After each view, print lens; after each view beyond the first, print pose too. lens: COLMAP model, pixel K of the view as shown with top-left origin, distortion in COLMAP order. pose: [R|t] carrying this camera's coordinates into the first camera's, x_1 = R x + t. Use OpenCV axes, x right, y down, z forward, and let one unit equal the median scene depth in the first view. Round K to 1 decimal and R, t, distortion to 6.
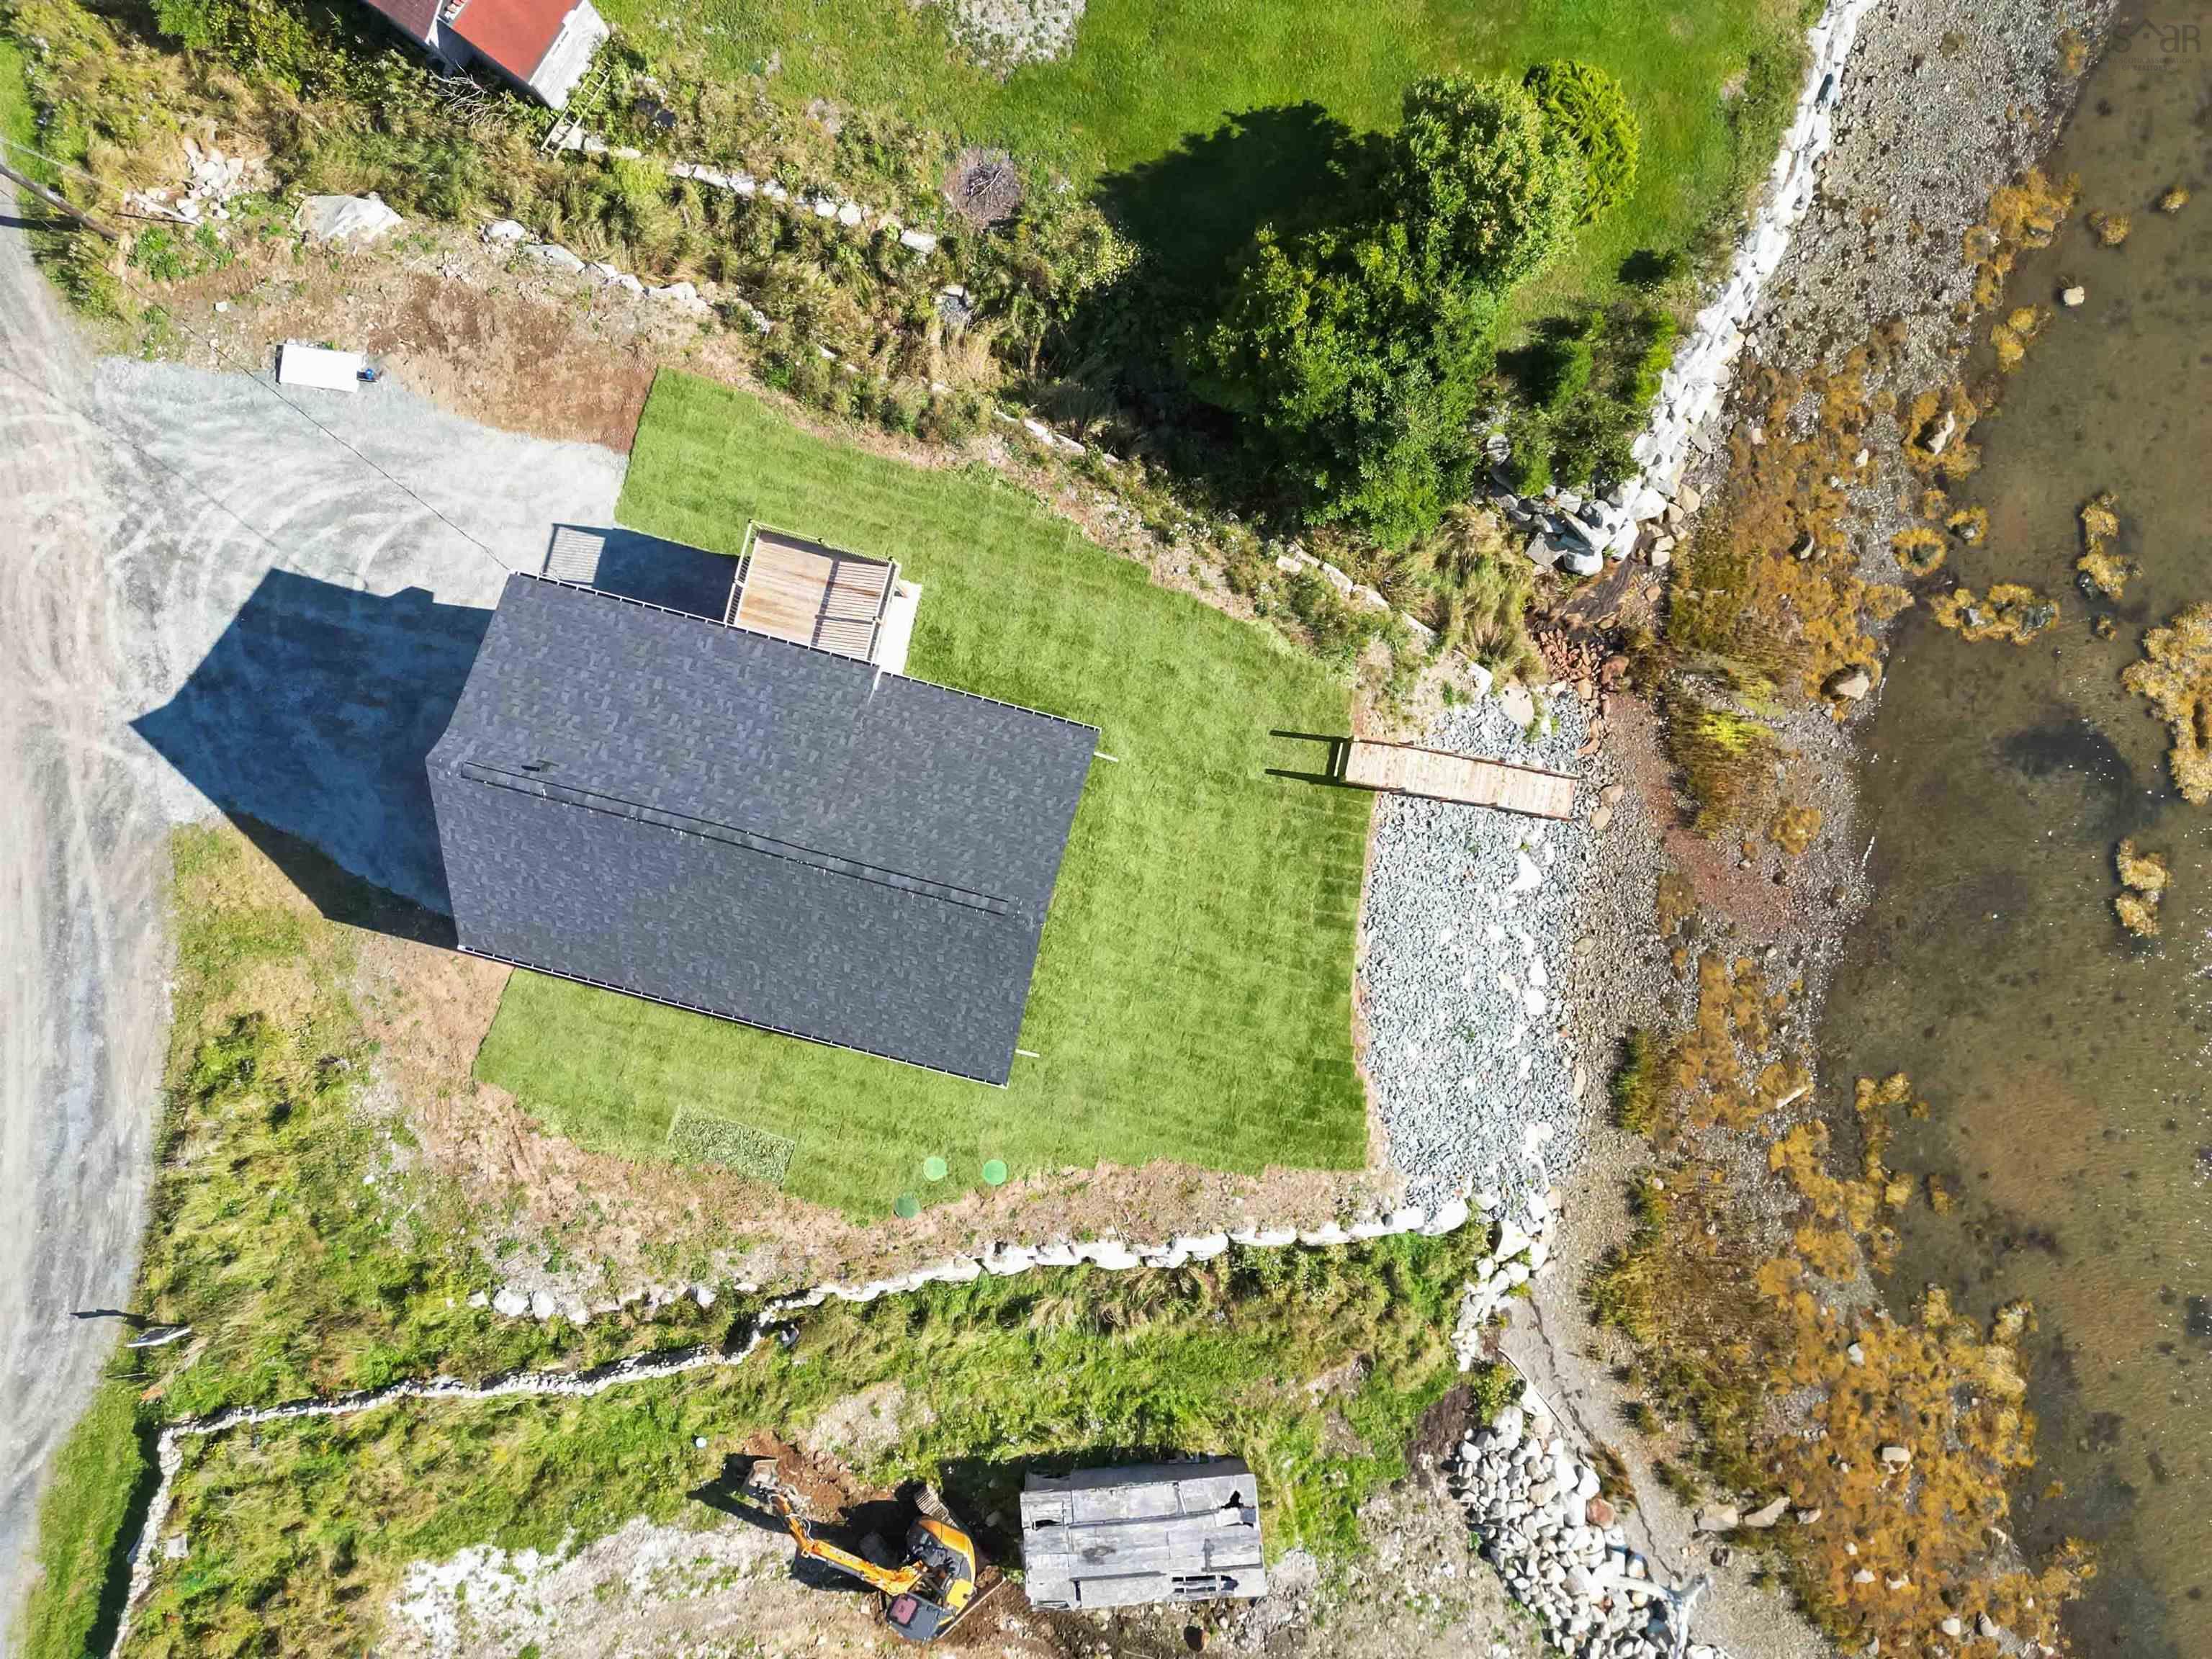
lens RADIAL K [[1545.5, 0, 1106.0], [0, 1545.5, 829.5], [0, 0, 1]] dist [0.072715, -0.078880]
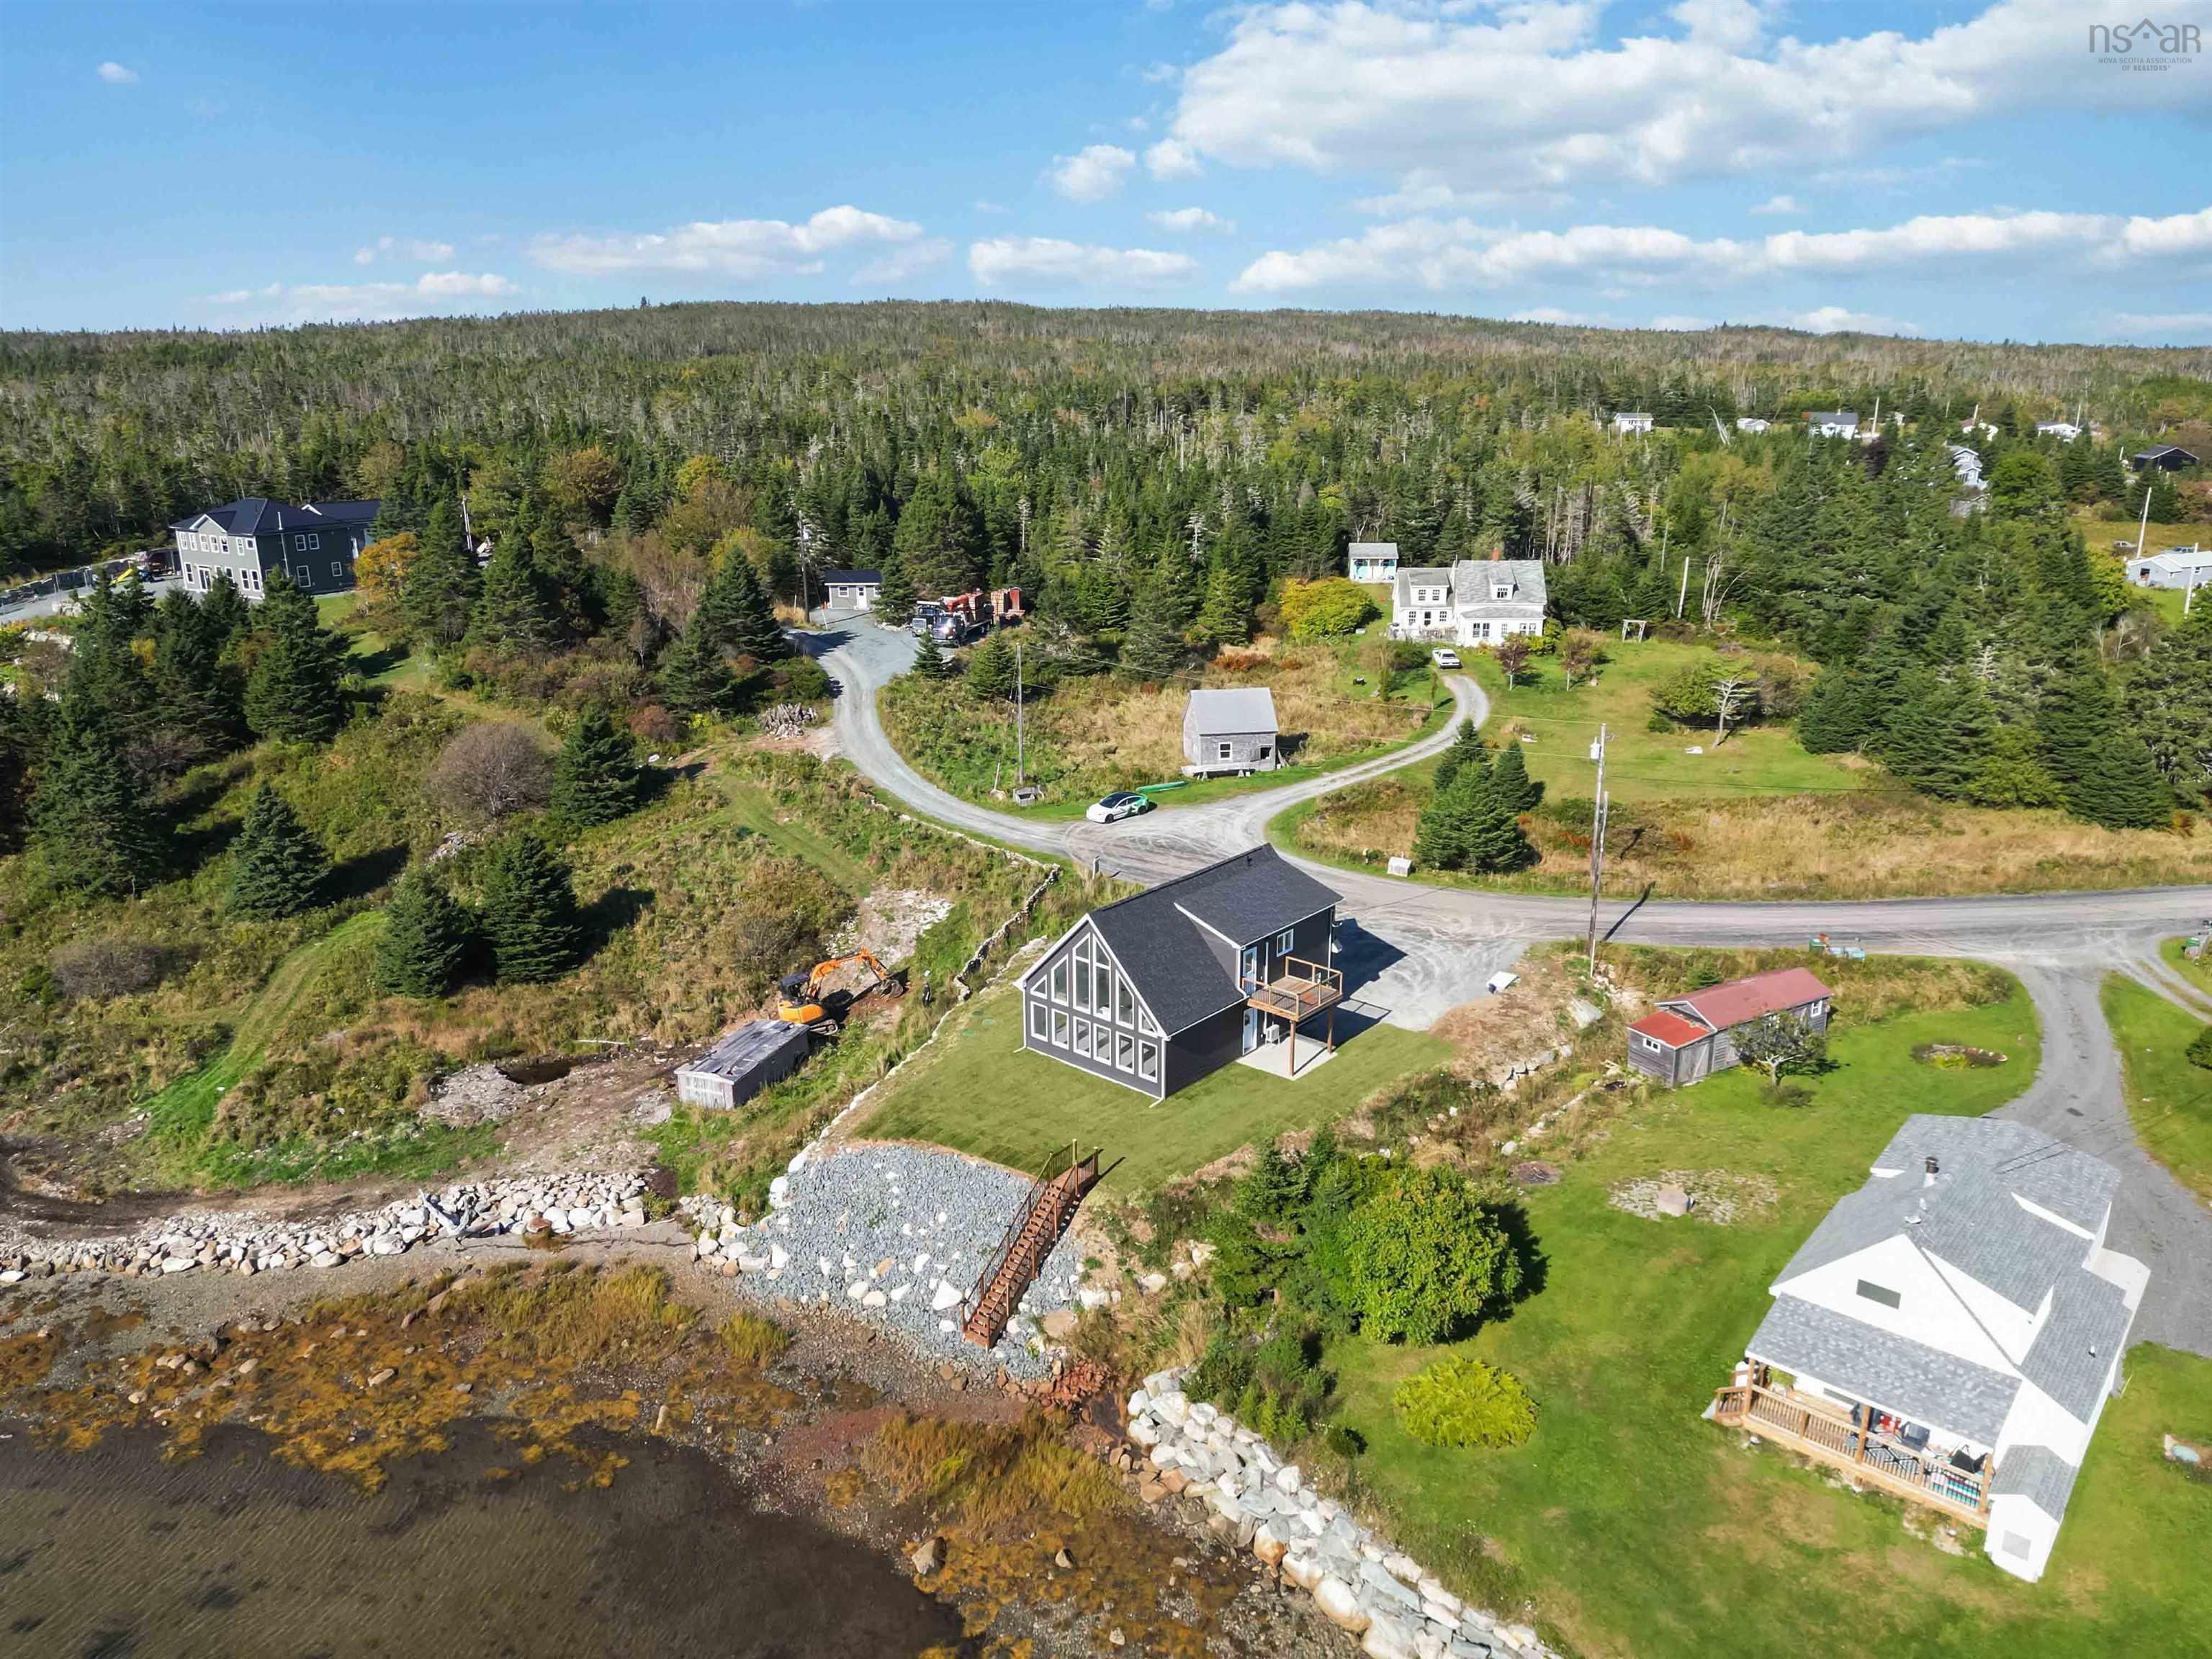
lens RADIAL K [[1545.5, 0, 1106.0], [0, 1545.5, 829.5], [0, 0, 1]] dist [0.072715, -0.078880]
pose [[-0.442136, 0.265097, -0.856878, 1.277997], [-0.896946, -0.128589, 0.423028, -0.622199], [0.001959, 0.955609, 0.294632, 0.238068]]
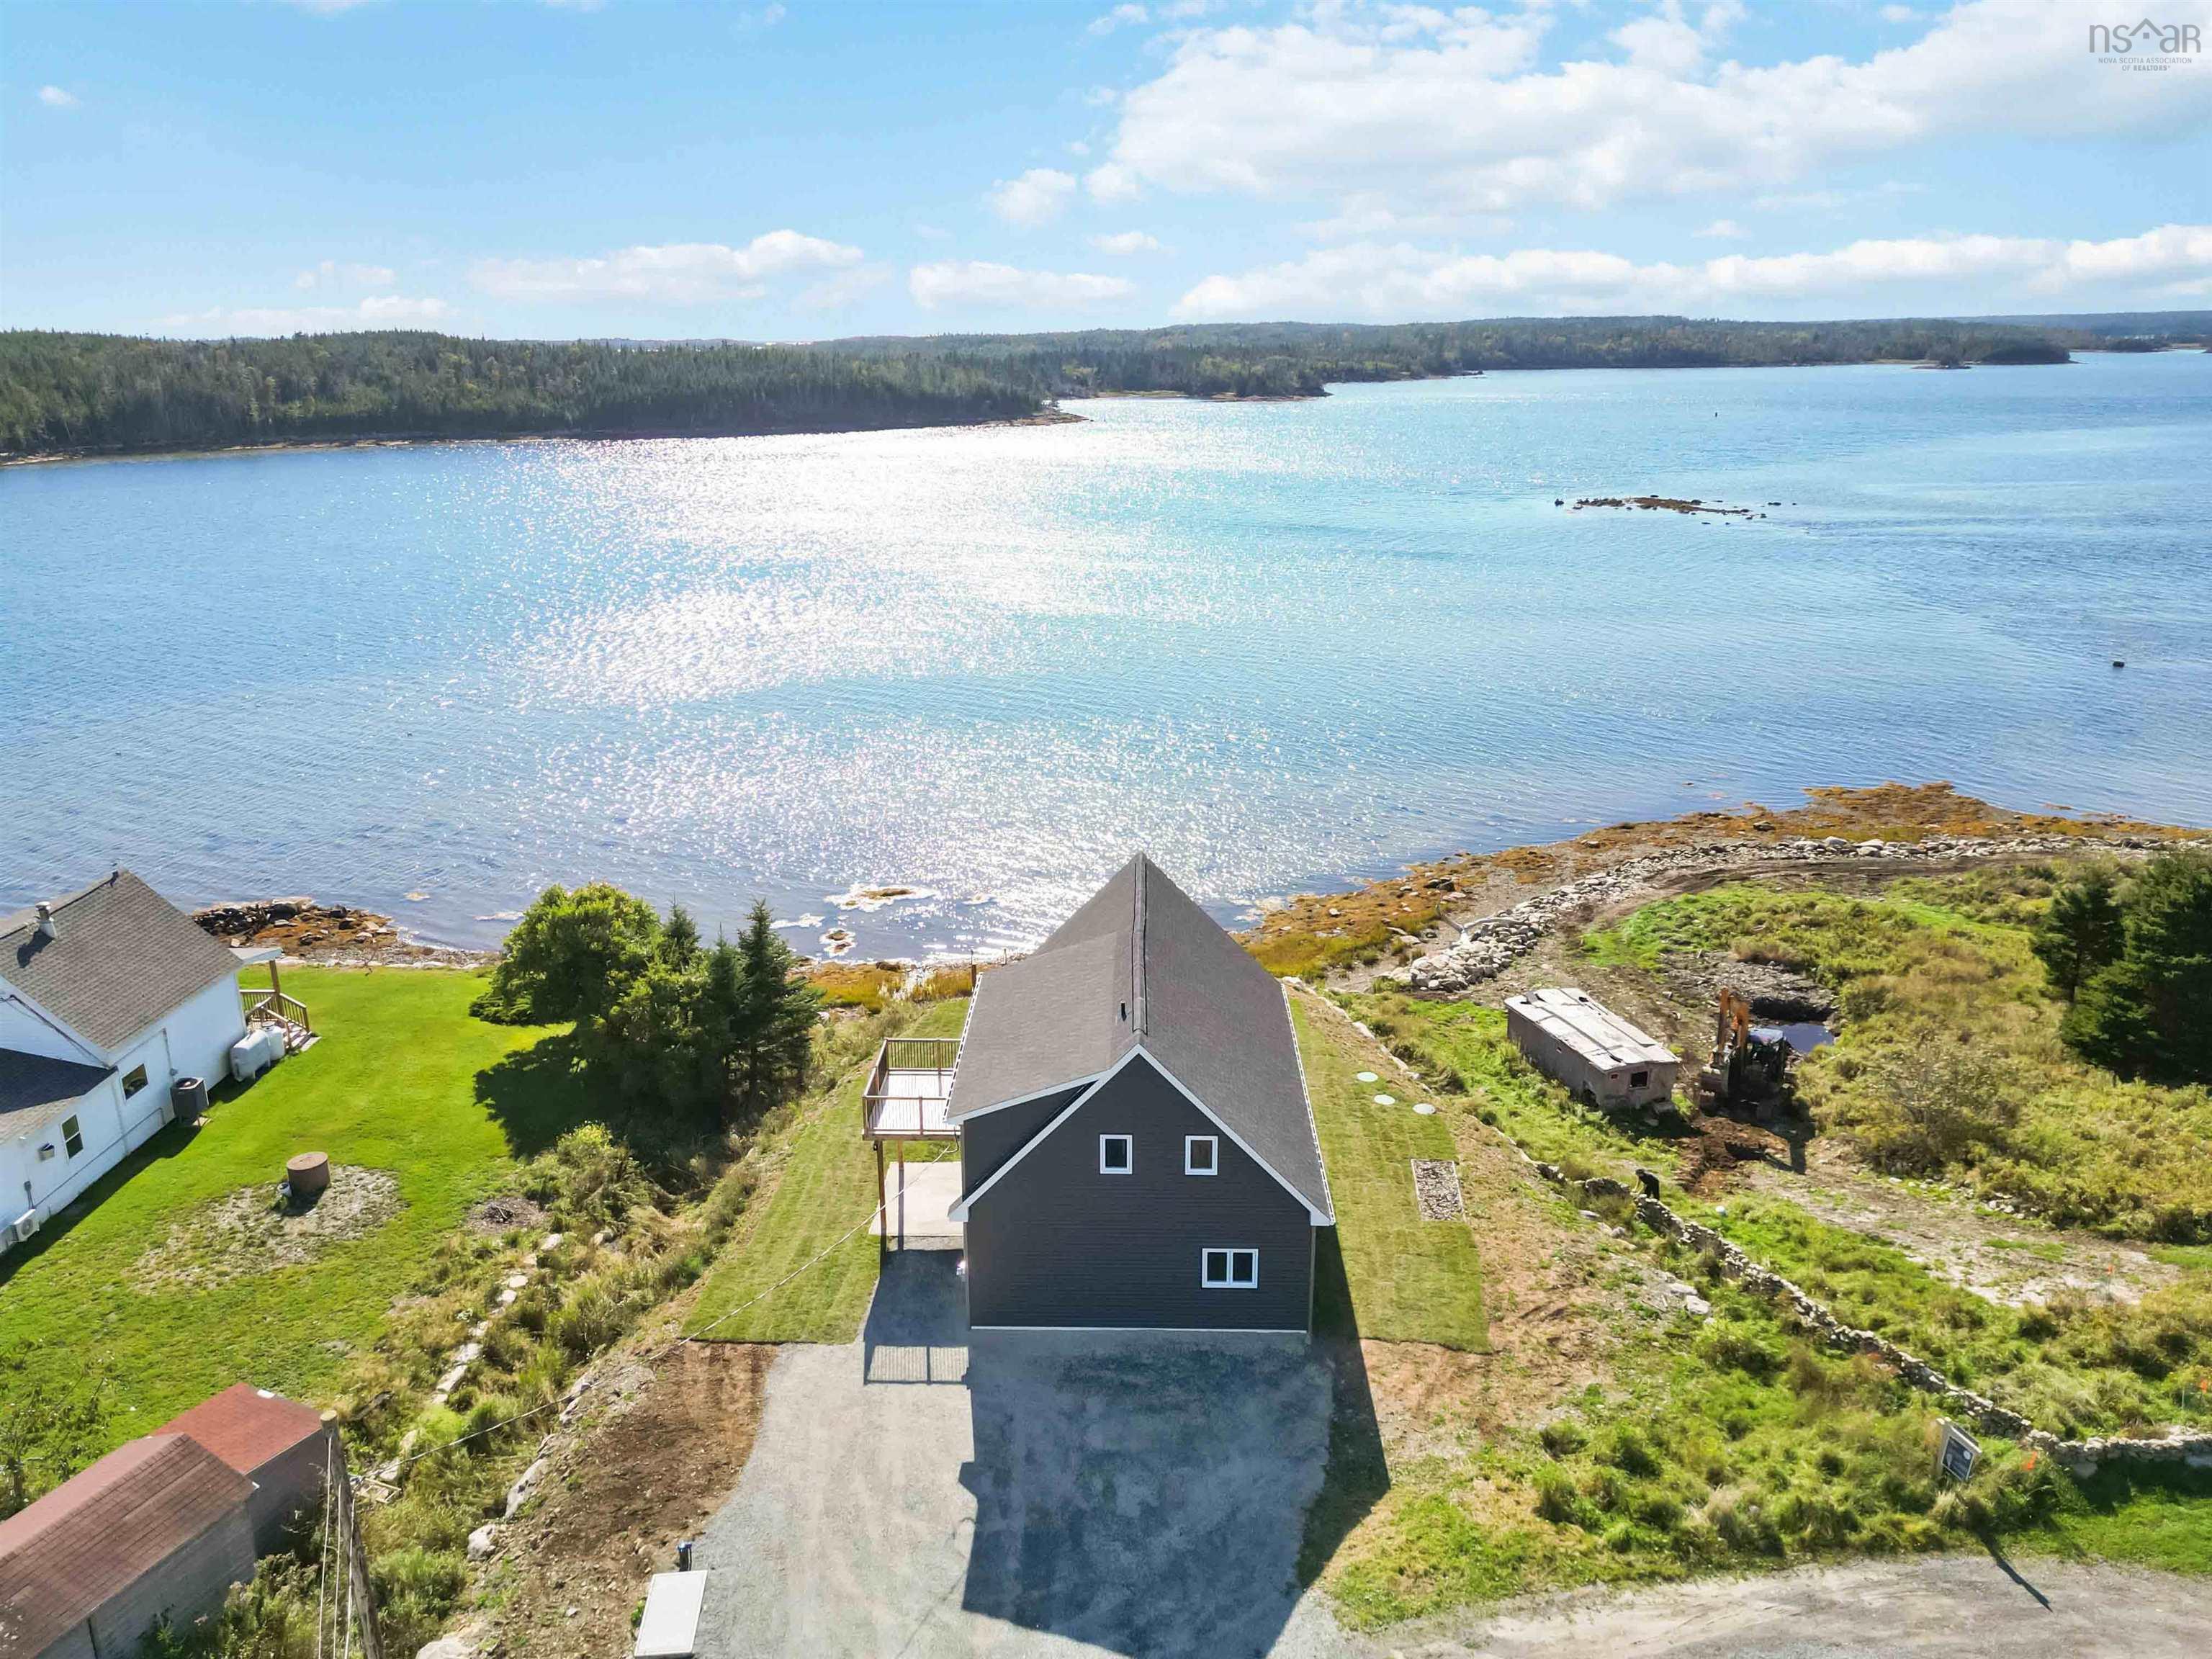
lens RADIAL K [[1545.5, 0, 1106.0], [0, 1545.5, 829.5], [0, 0, 1]] dist [0.072715, -0.078880]
pose [[-0.227186, -0.286441, 0.930773, -1.071396], [0.973823, -0.074091, 0.214893, -0.221165], [0.007408, 0.955229, 0.295775, 0.434960]]
